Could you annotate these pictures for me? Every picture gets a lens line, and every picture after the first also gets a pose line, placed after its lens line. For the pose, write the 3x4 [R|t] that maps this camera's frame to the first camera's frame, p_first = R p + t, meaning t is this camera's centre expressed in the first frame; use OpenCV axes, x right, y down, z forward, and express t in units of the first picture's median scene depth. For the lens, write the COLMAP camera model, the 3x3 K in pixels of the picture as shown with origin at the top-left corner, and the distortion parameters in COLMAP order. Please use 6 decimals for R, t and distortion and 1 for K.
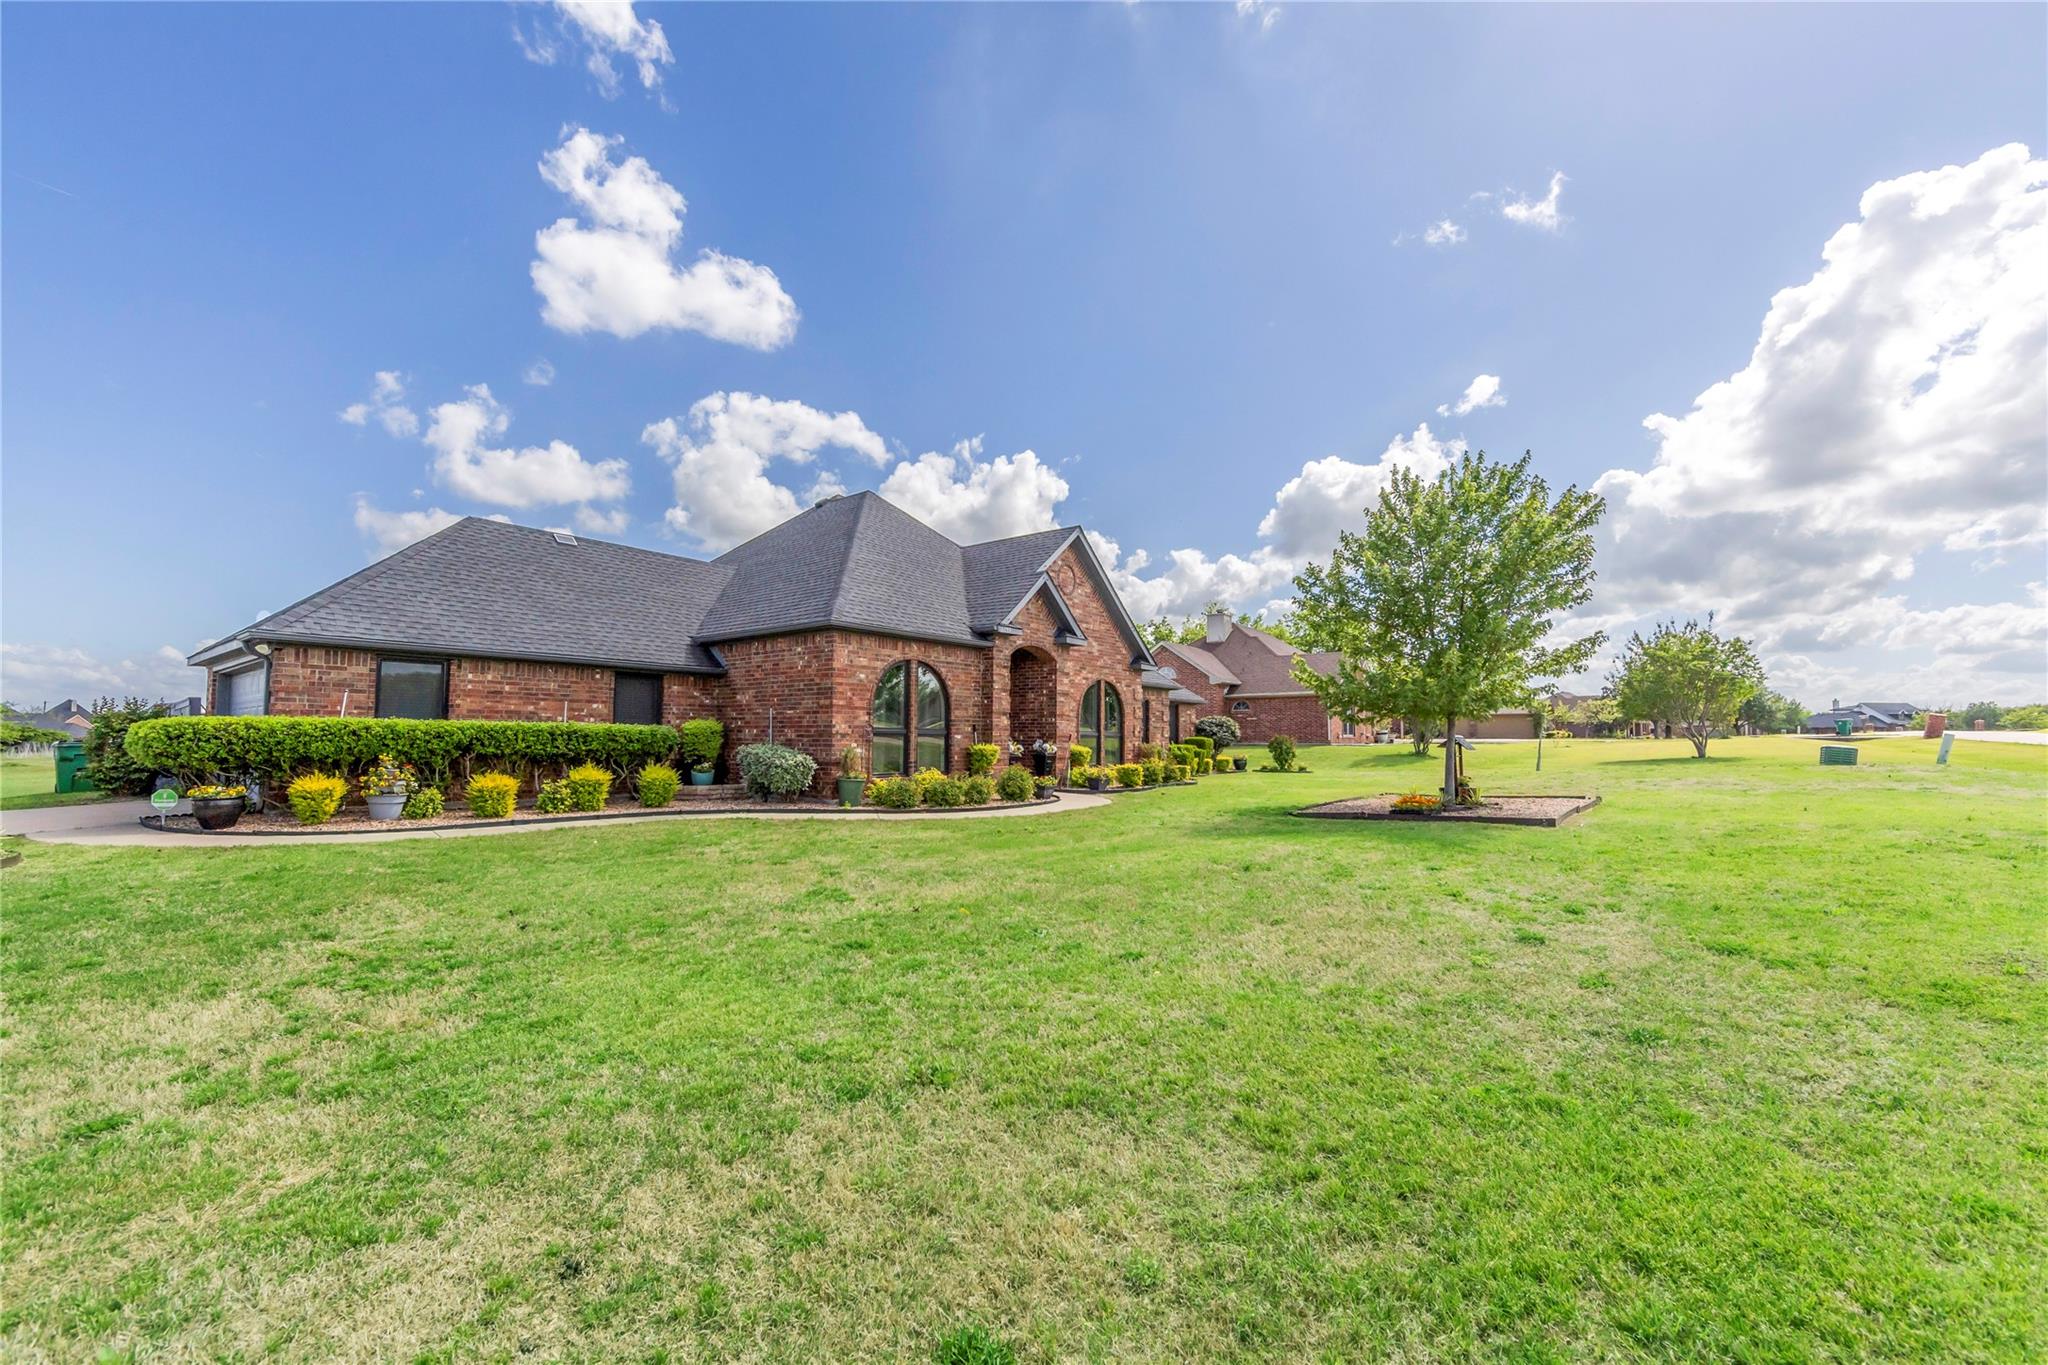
lens RADIAL K [[803.2, 0, 1033.0], [0, 803.2, 673.7], [0, 0, 1]] dist [-0.001776, -0.000543]
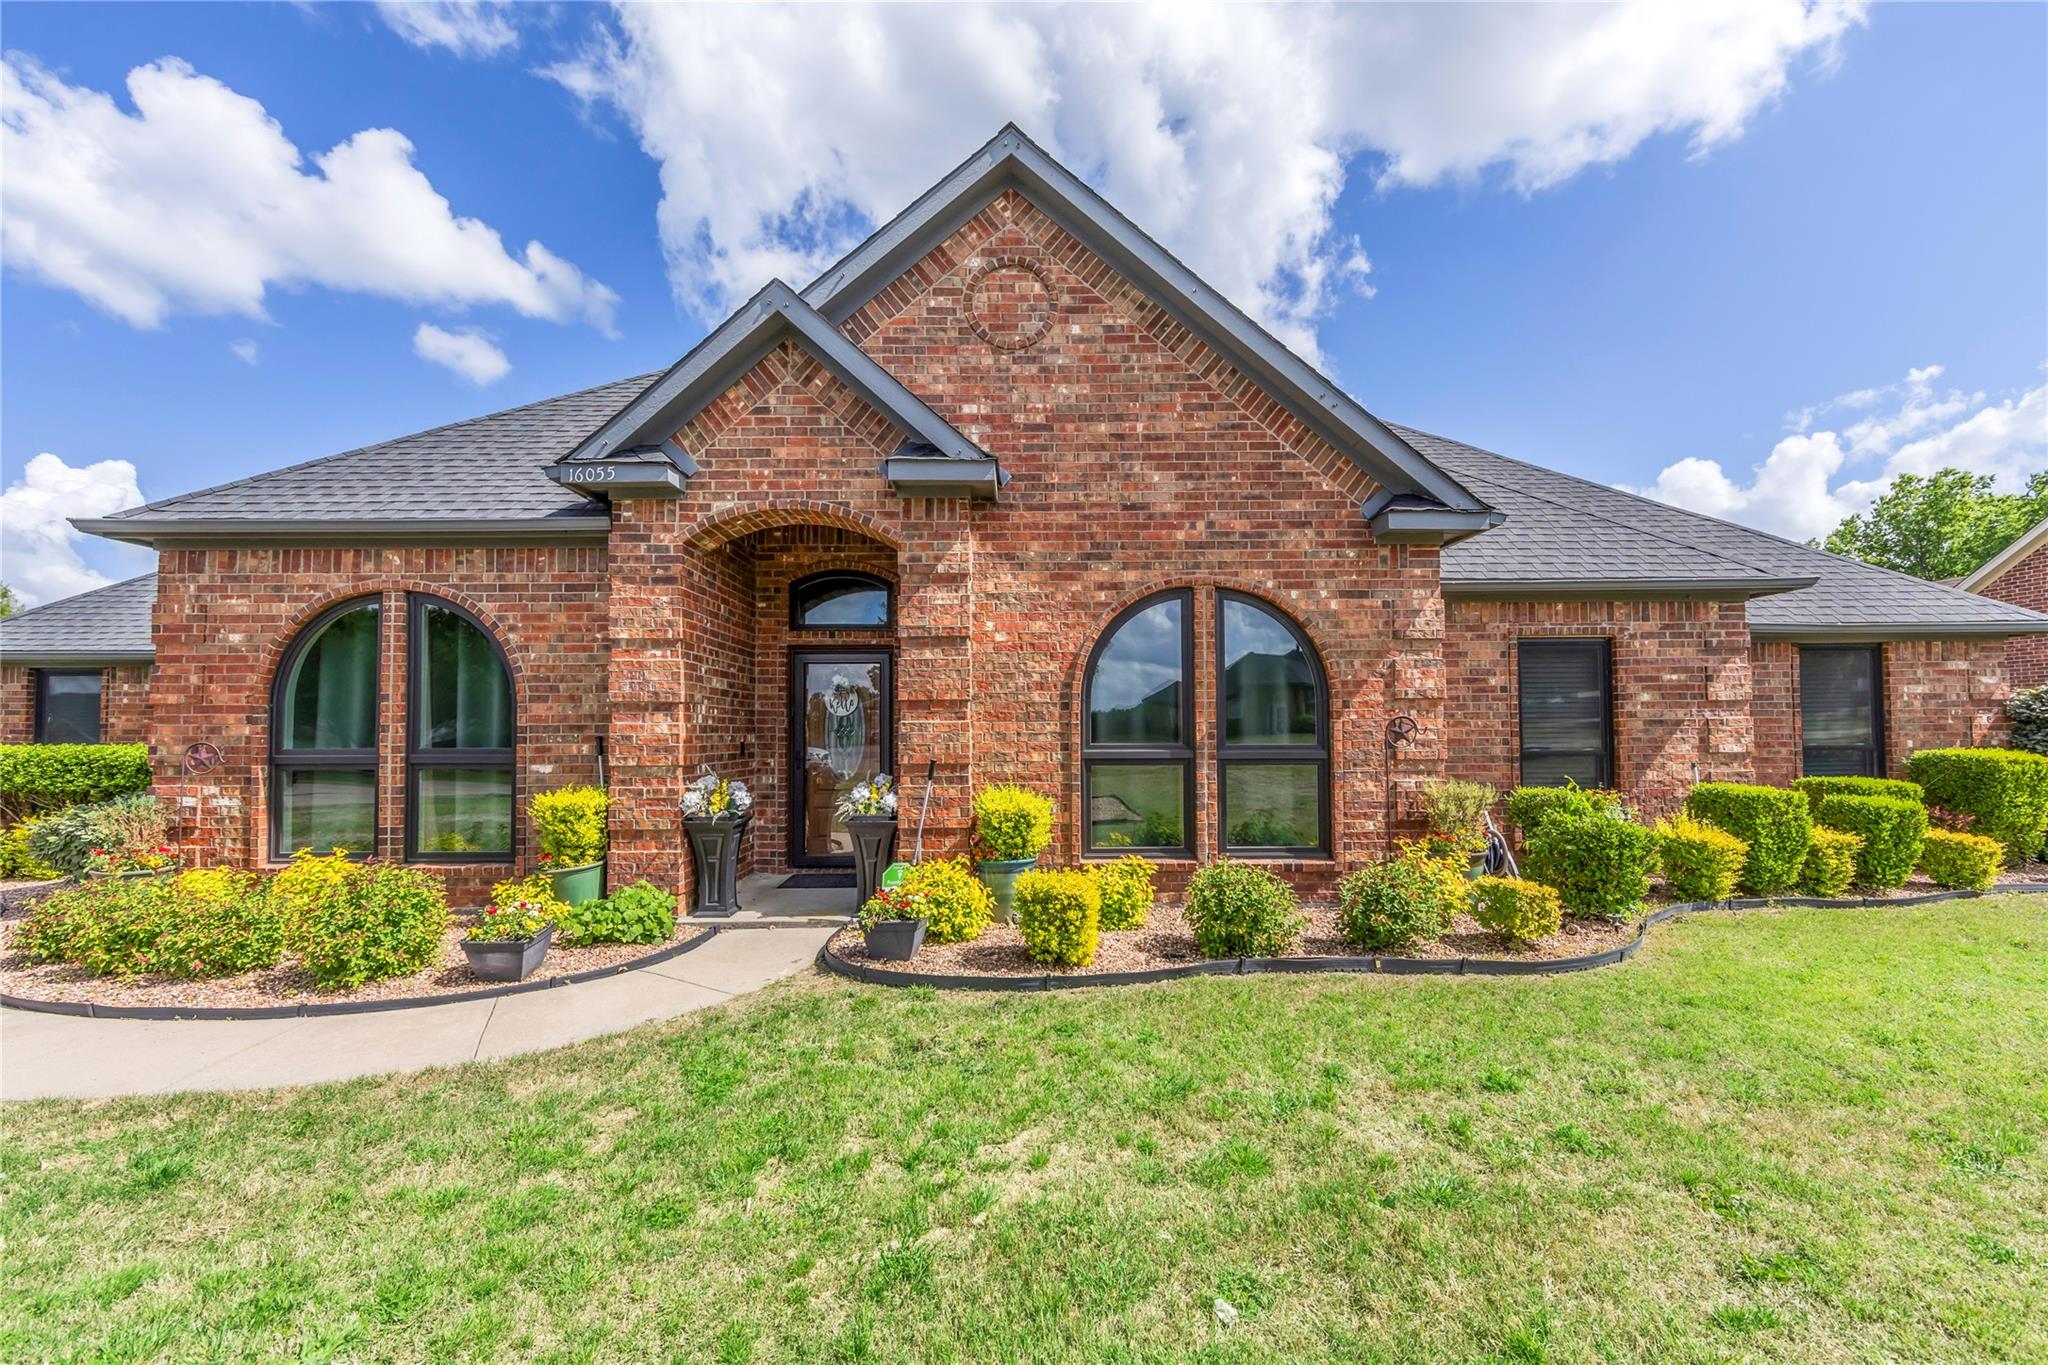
lens RADIAL K [[803.2, 0, 1033.0], [0, 803.2, 673.7], [0, 0, 1]] dist [-0.001776, -0.000543]
pose [[0.620776, -0.071138, -0.780754, 0.370184], [0.068677, 0.996981, -0.036235, 0.062494], [0.780975, -0.031126, 0.623787, 0.949910]]
